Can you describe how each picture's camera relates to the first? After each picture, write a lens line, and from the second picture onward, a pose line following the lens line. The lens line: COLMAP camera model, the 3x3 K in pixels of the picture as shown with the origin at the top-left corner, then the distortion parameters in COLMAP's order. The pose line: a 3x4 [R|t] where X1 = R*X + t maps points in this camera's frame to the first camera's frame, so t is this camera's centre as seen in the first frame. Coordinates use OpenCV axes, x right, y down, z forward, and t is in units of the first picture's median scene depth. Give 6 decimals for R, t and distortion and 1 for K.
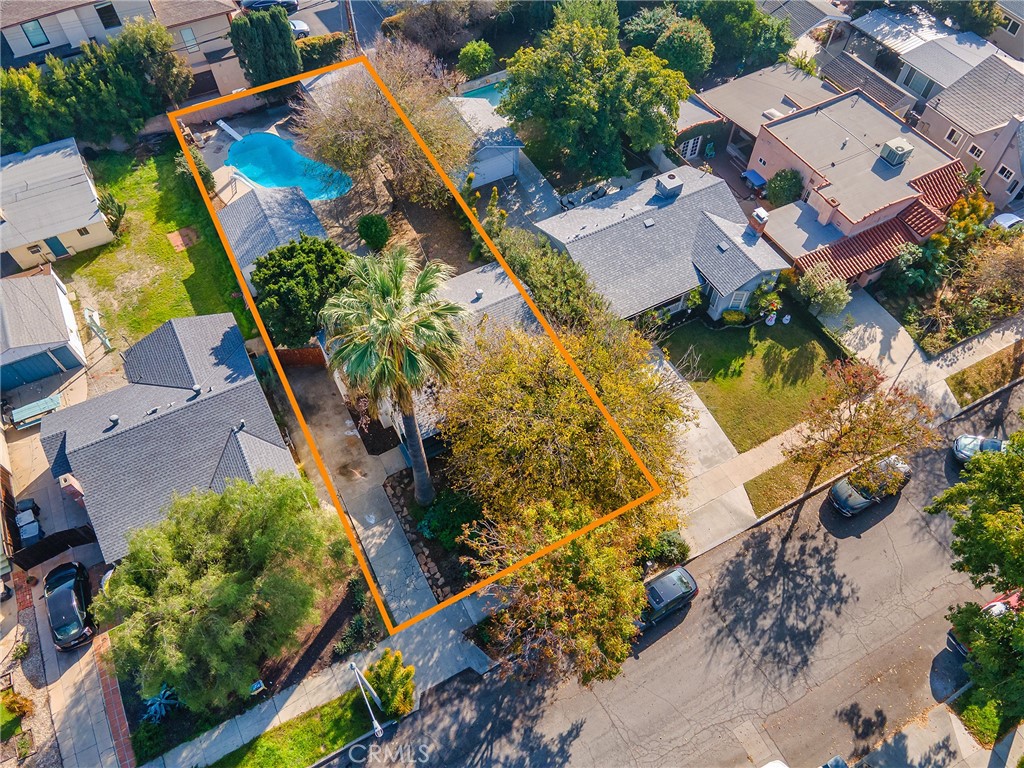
lens RADIAL K [[742.9, 0, 505.5], [0, 742.9, 379.6], [0, 0, 1]] dist [0.033541, 0.030257]
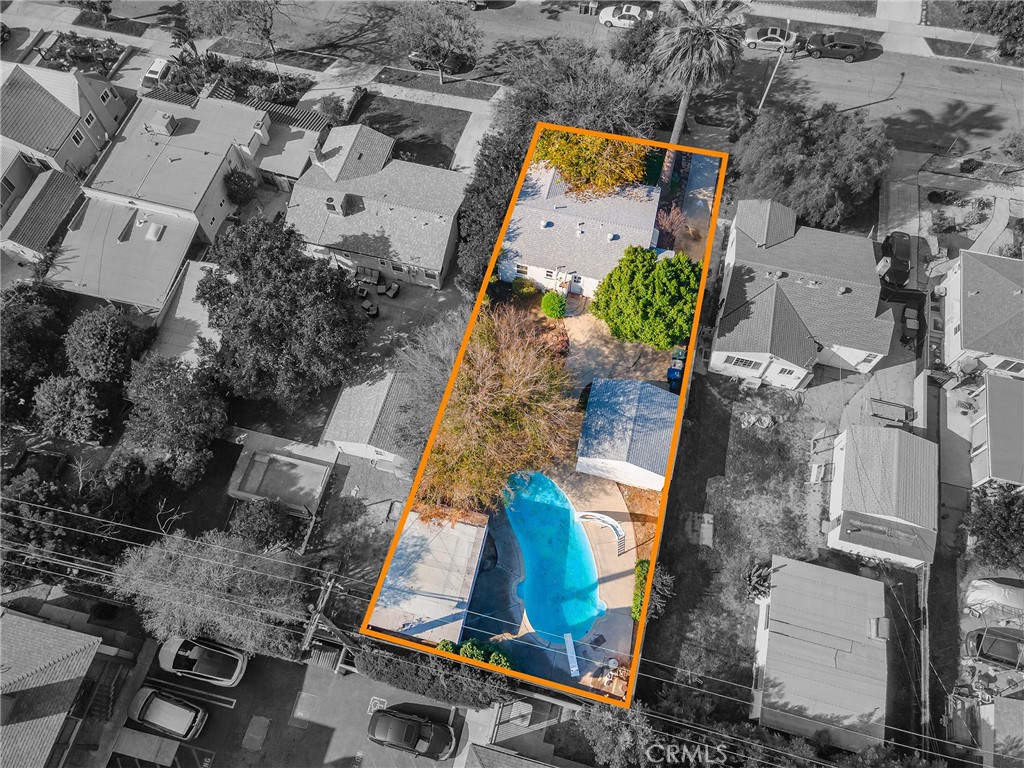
lens RADIAL K [[743.8, 0, 502.8], [0, 743.8, 381.0], [0, 0, 1]] dist [0.038597, 0.008544]
pose [[-0.736720, -0.597989, 0.315680, -0.483440], [0.564223, -0.286320, 0.774386, -1.082757], [-0.372688, 0.748619, 0.548336, 0.511451]]
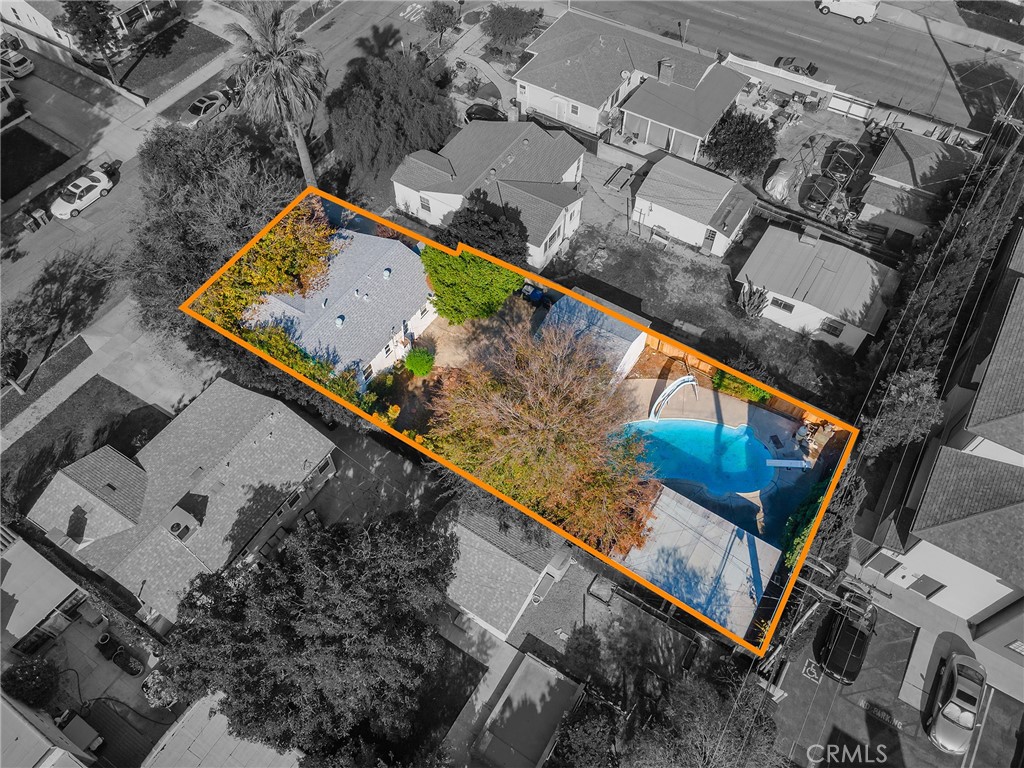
lens RADIAL K [[742.9, 0, 505.5], [0, 742.9, 379.6], [0, 0, 1]] dist [0.033541, 0.030257]
pose [[-0.872349, 0.407641, -0.269880, 0.073100], [-0.395548, -0.264091, 0.879657, -1.080805], [0.287312, 0.874119, 0.391622, 0.672198]]
